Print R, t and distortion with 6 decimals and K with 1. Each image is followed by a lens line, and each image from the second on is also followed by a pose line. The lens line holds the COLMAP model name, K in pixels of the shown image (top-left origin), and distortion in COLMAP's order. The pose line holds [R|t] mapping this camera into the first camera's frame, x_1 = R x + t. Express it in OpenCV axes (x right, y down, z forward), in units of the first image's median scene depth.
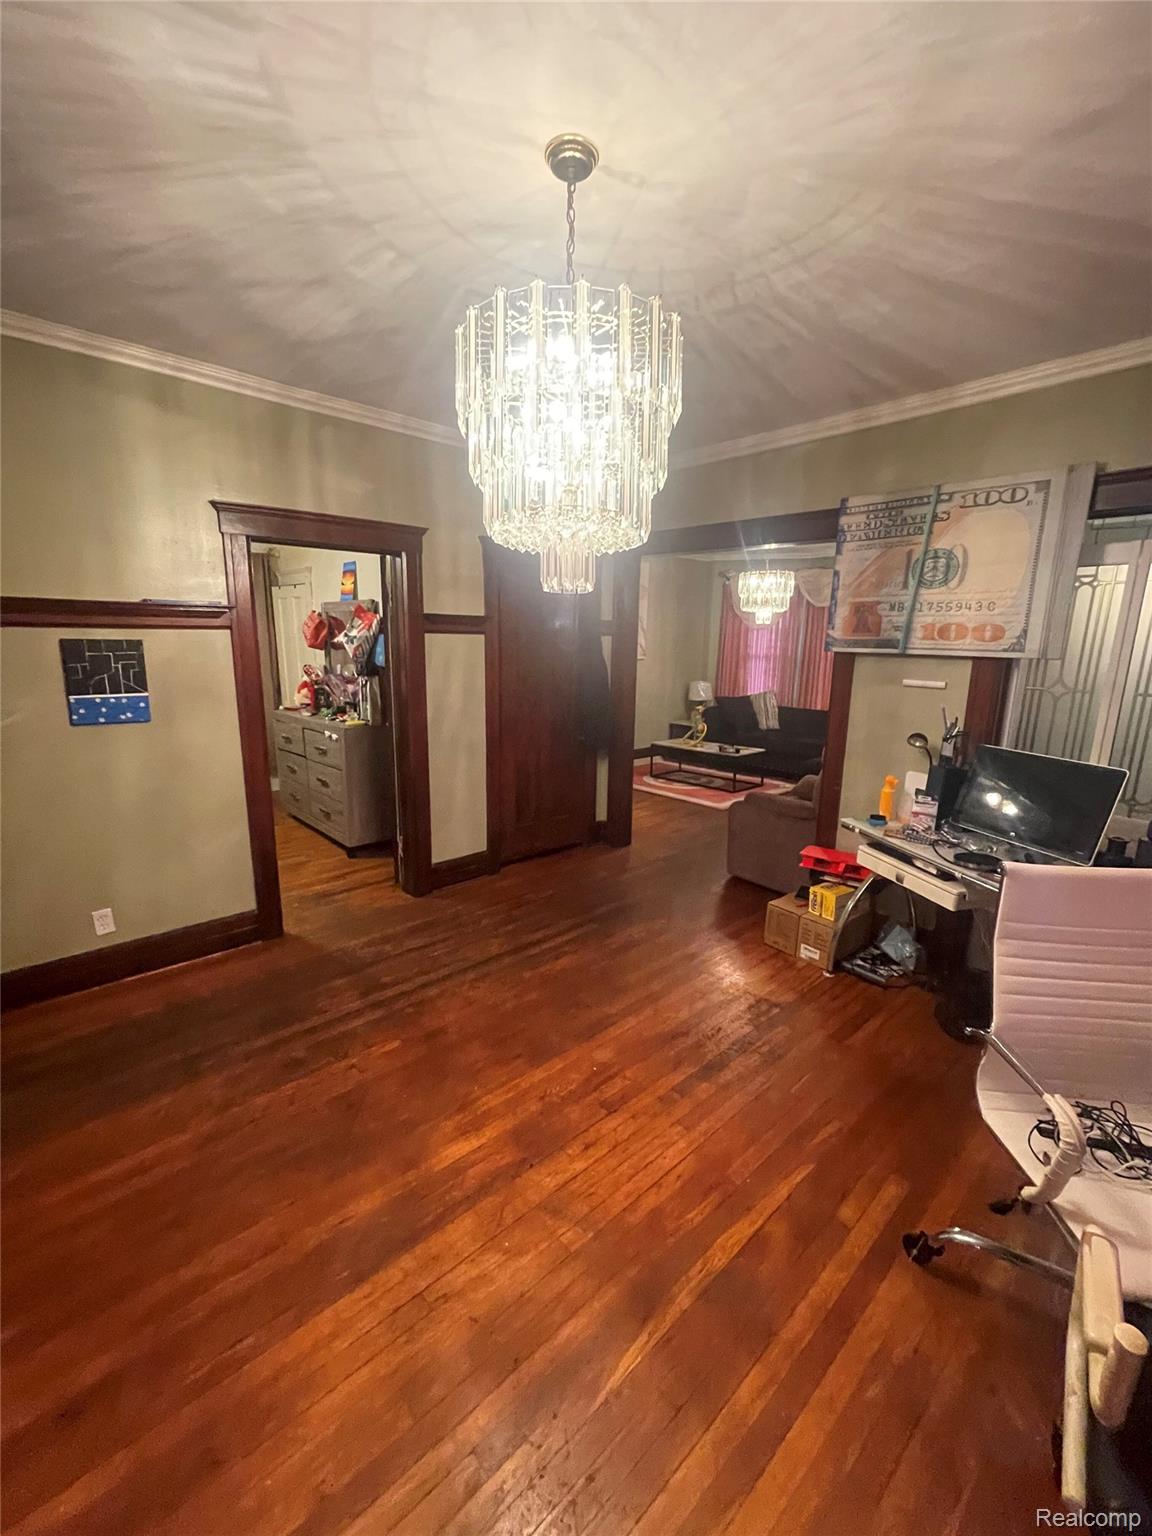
lens RADIAL K [[619.8, 0, 575.2], [0, 619.8, 768.7], [0, 0, 1]] dist [-0.010165, -0.000088]
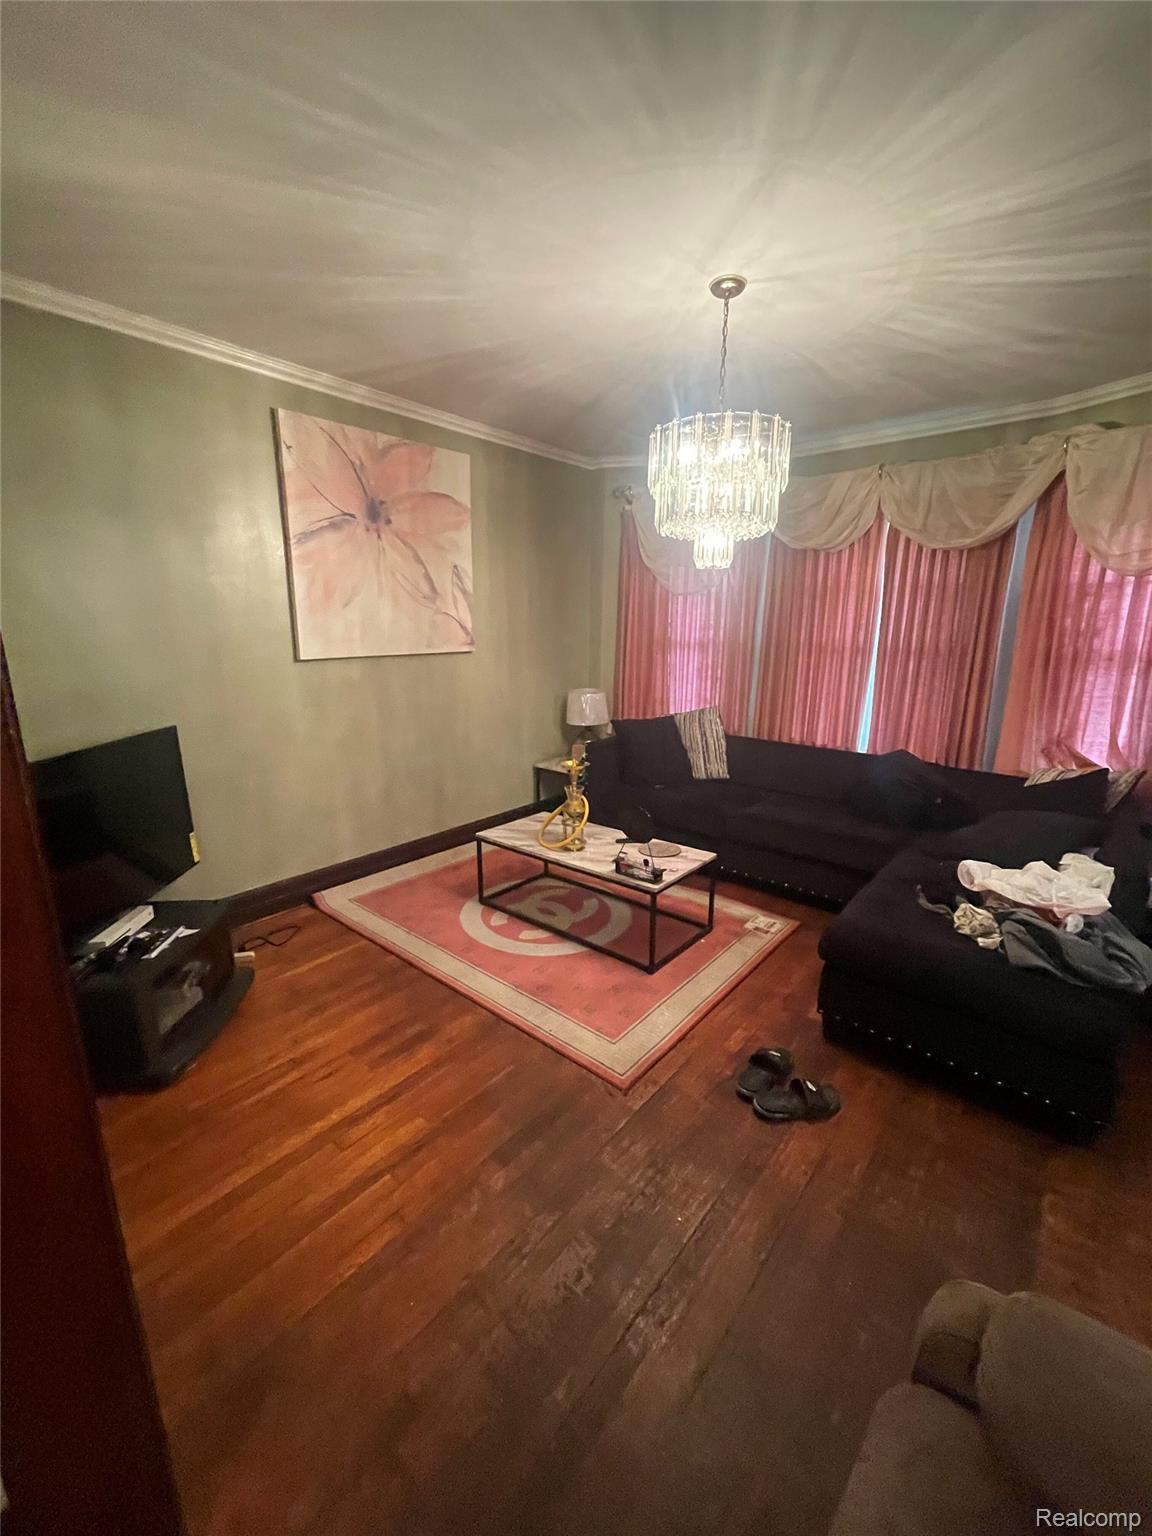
lens RADIAL K [[619.8, 0, 579.1], [0, 619.8, 776.5], [0, 0, 1]] dist [-0.010165, -0.000088]
pose [[0.989820, -0.038702, 0.136960, 0.333091], [0.033545, 0.998646, 0.039761, -0.246294], [-0.138313, -0.034762, 0.989778, 1.281693]]
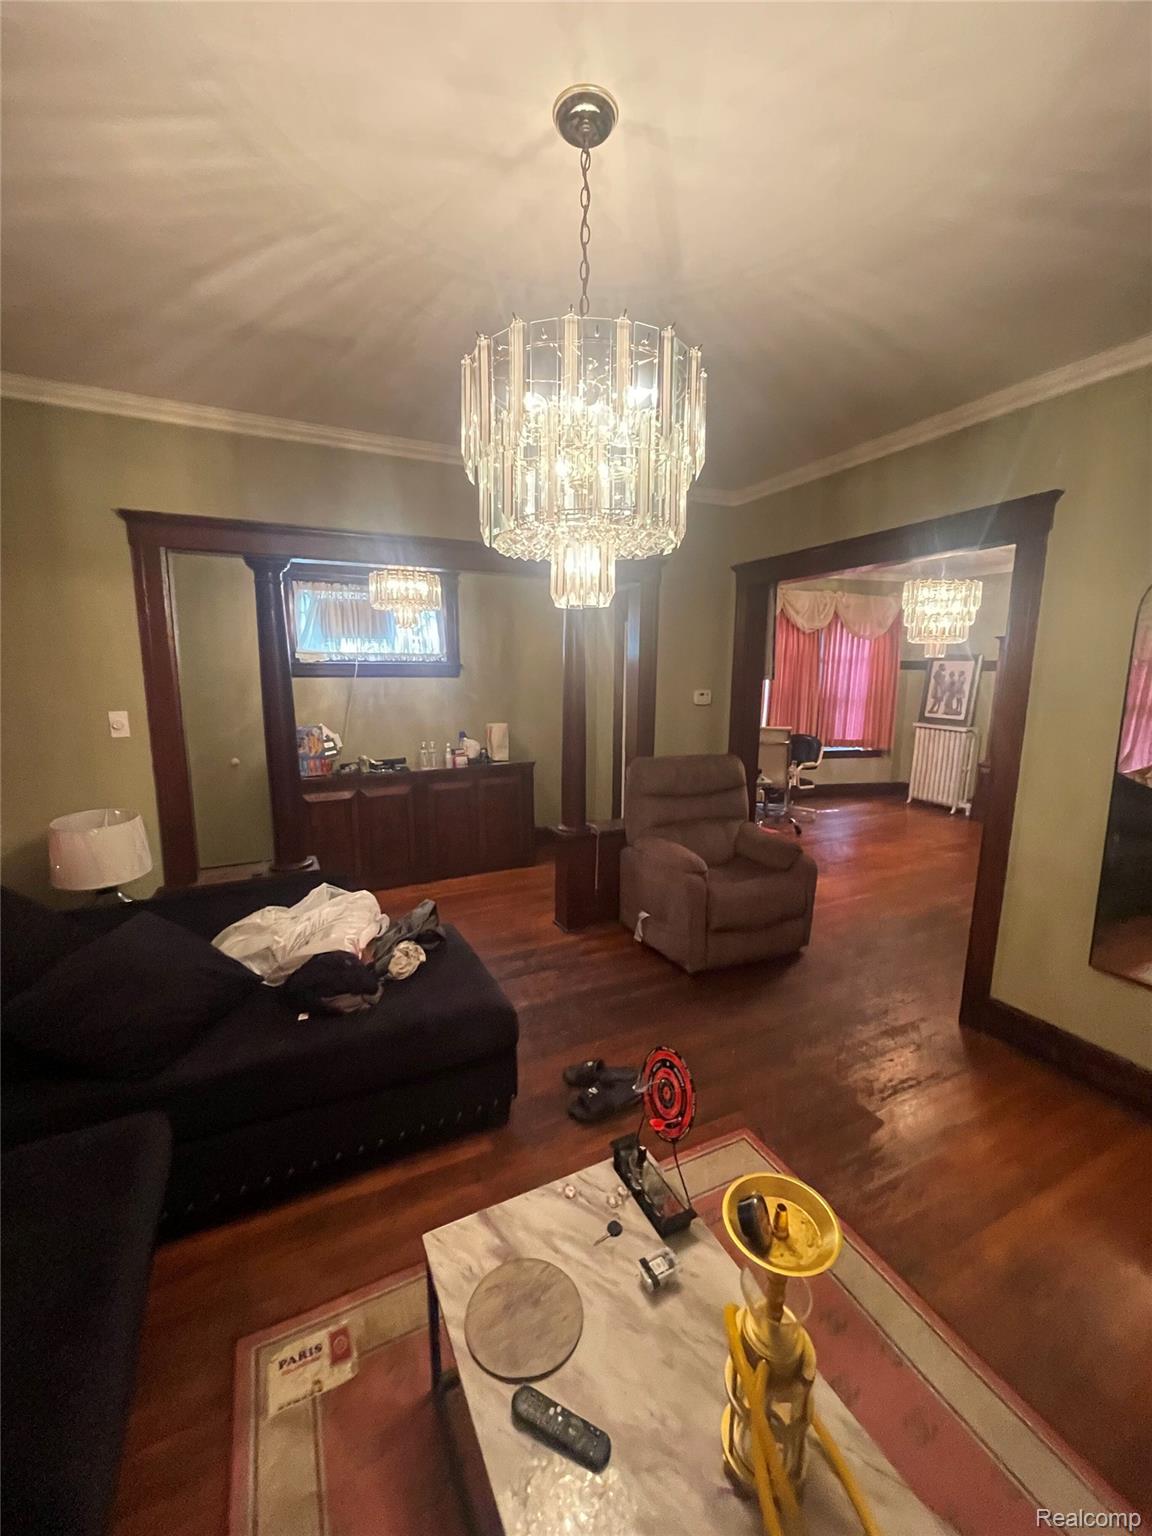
lens RADIAL K [[619.8, 0, 590.7], [0, 619.8, 771.0], [0, 0, 1]] dist [-0.010165, -0.000088]
pose [[-0.967962, -0.061885, 0.243353, 0.497990], [0.031094, 0.932153, 0.360726, -0.534298], [-0.249165, 0.356736, -0.900364, 2.536952]]
